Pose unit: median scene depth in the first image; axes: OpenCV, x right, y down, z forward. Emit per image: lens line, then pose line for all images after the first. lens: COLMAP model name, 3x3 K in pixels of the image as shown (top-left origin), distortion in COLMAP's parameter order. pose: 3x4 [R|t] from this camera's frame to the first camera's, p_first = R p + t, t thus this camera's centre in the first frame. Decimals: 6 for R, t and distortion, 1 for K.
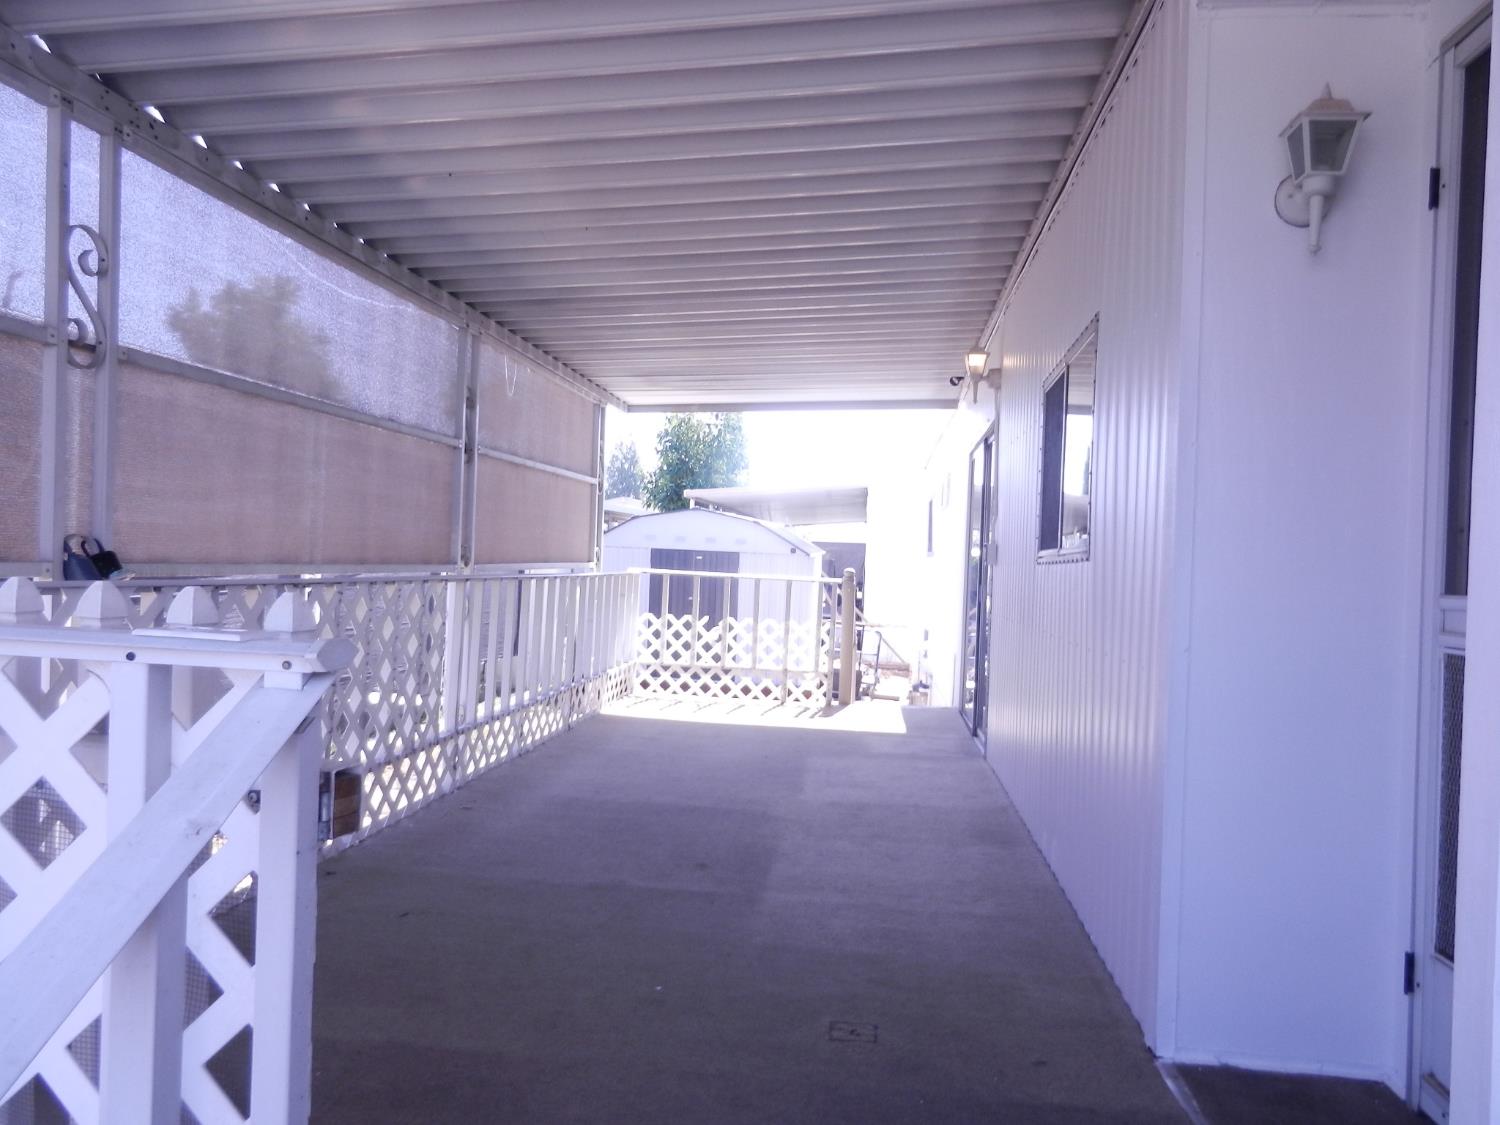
lens RADIAL K [[1118.4, 0, 750.0], [0, 1118.4, 562.5], [0, 0, 1]] dist [0.009735, 0.001735]
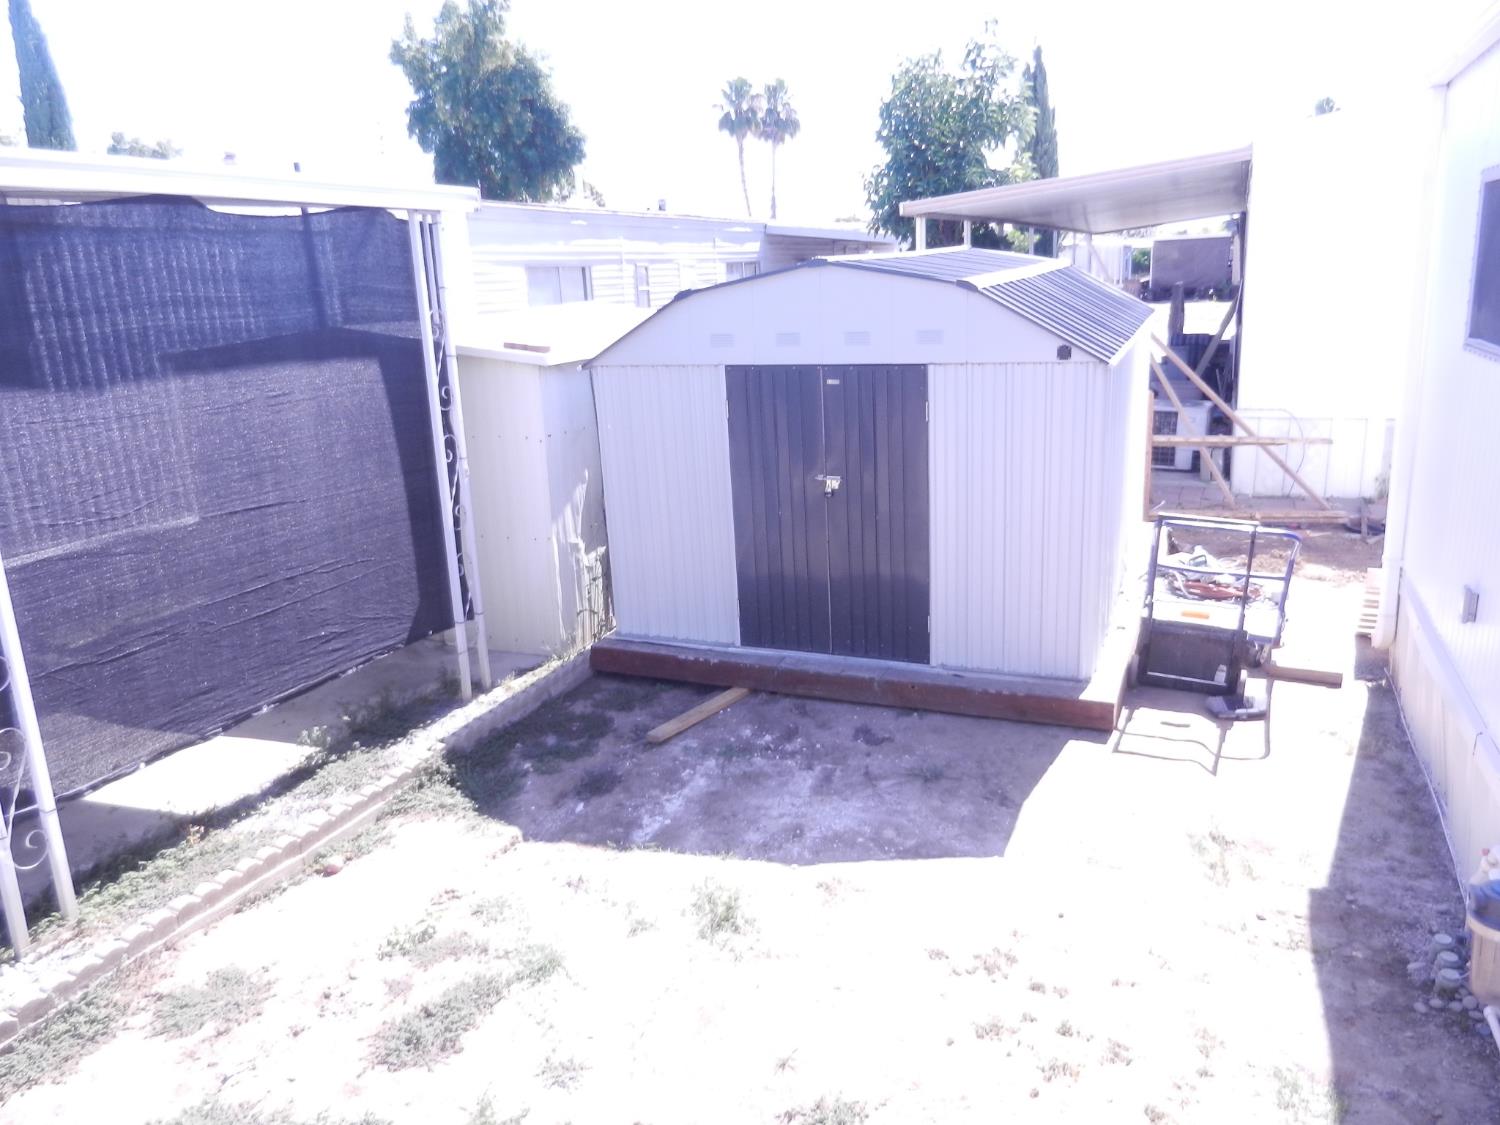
lens RADIAL K [[1118.4, 0, 750.0], [0, 1118.4, 562.5], [0, 0, 1]] dist [0.009735, 0.001735]
pose [[0.957324, -0.009348, -0.288866, 0.079039], [0.080505, 0.968546, 0.235454, -0.069482], [0.277579, -0.248660, 0.927964, 1.021065]]
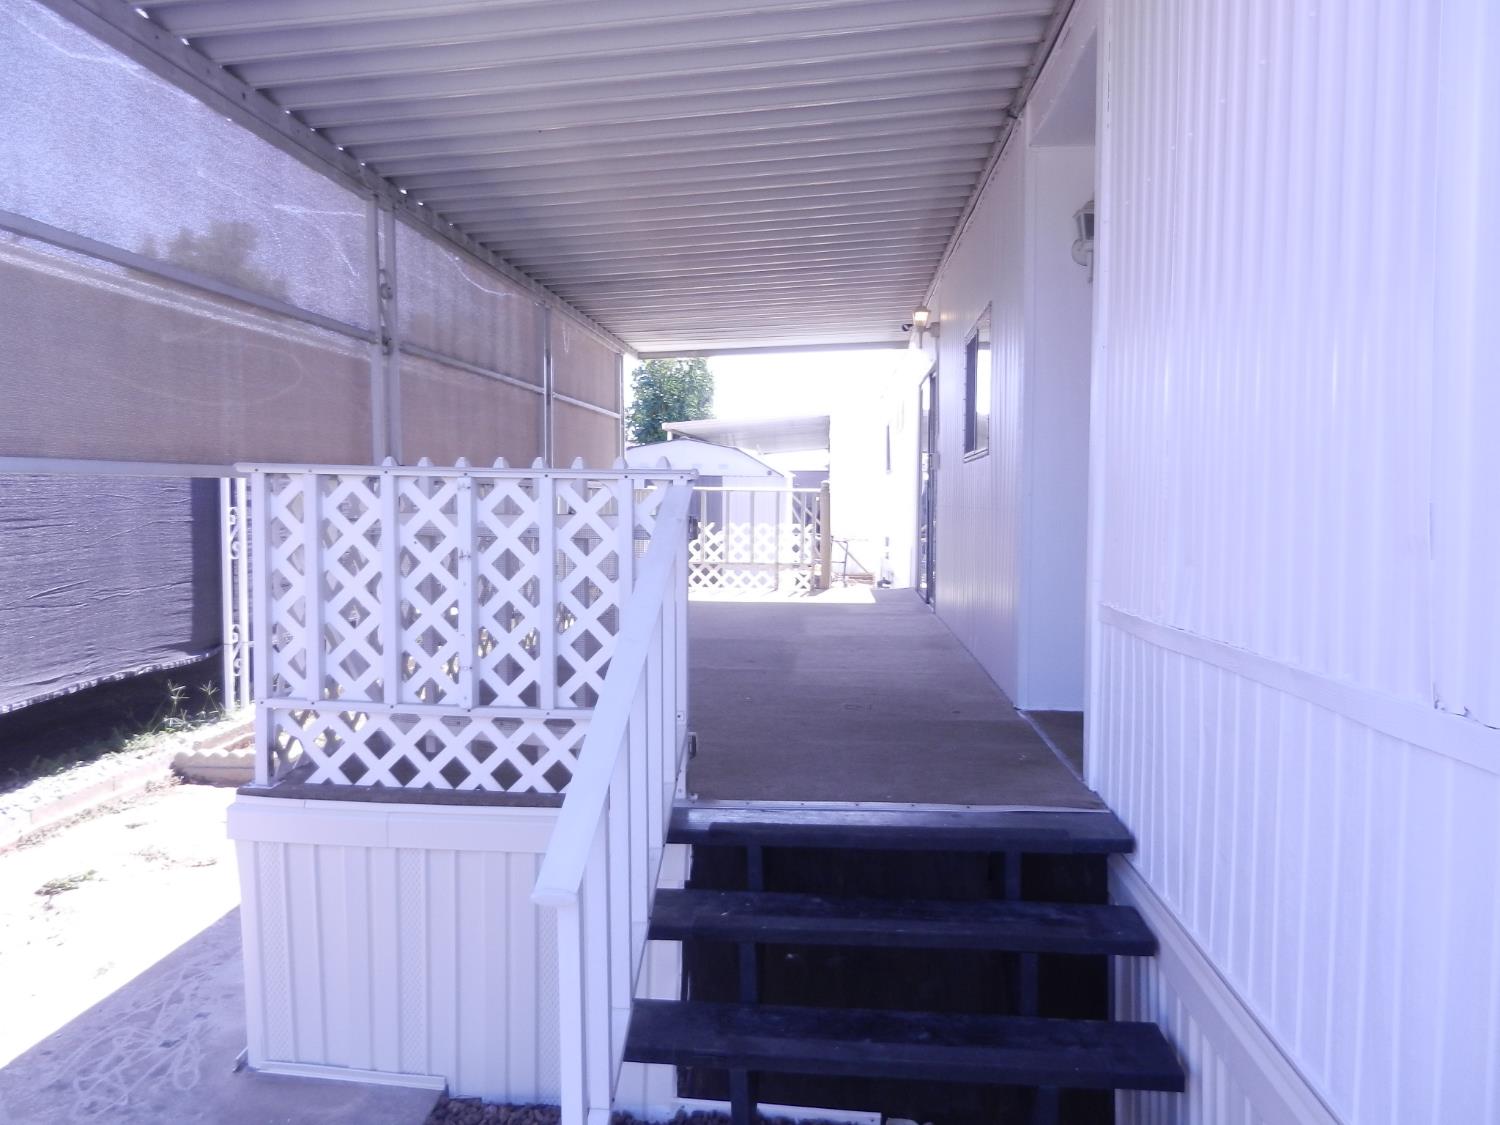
lens RADIAL K [[1116.6, 0, 752.3], [0, 1116.6, 547.2], [0, 0, 1]] dist [0.026084, 0.001054]
pose [[0.998695, -0.033941, 0.038152, -0.043244], [0.032109, 0.998349, 0.047637, 0.017685], [-0.039706, -0.046350, 0.998136, -0.246646]]
